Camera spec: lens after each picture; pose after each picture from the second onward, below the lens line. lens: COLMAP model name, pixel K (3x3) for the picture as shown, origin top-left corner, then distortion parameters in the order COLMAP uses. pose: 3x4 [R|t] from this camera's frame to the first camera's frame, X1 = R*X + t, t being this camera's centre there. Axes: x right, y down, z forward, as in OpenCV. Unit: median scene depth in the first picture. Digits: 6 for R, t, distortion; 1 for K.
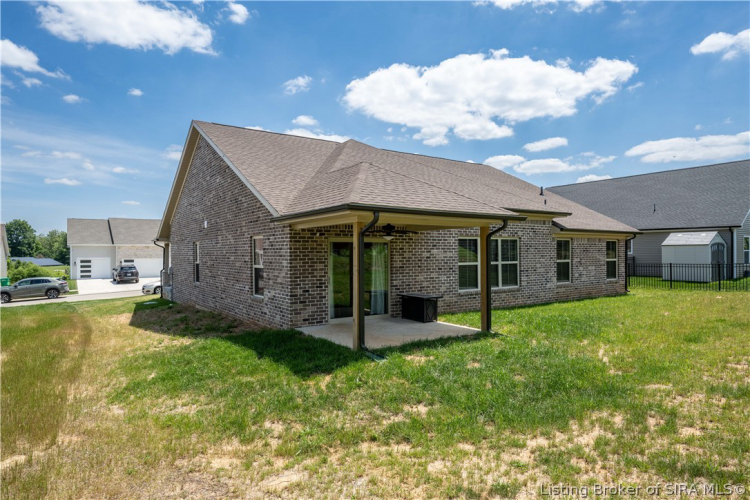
lens RADIAL K [[459.5, 0, 375.4], [0, 459.5, 250.6], [0, 0, 1]] dist [-0.003718, 0.001721]
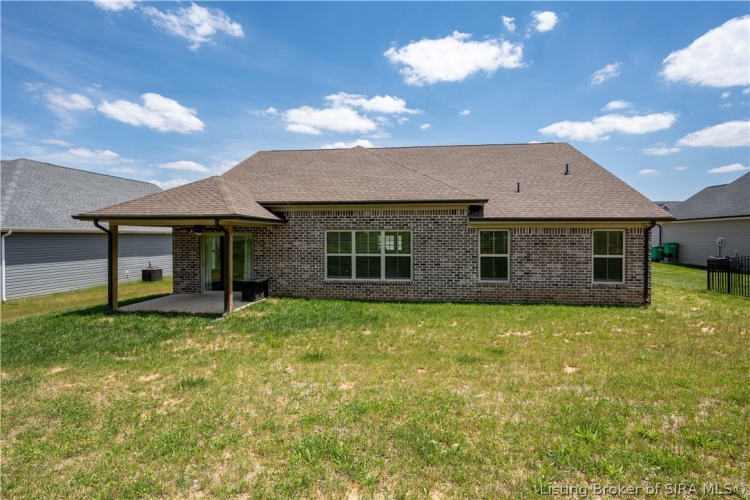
lens RADIAL K [[382.8, 0, 375.9], [0, 382.8, 247.1], [0, 0, 1]] dist [-0.007320, -0.001963]
pose [[0.740018, 0.025699, -0.672096, 0.652217], [-0.001680, 0.999337, 0.036362, -0.016610], [0.672585, -0.025780, 0.739571, 0.299427]]
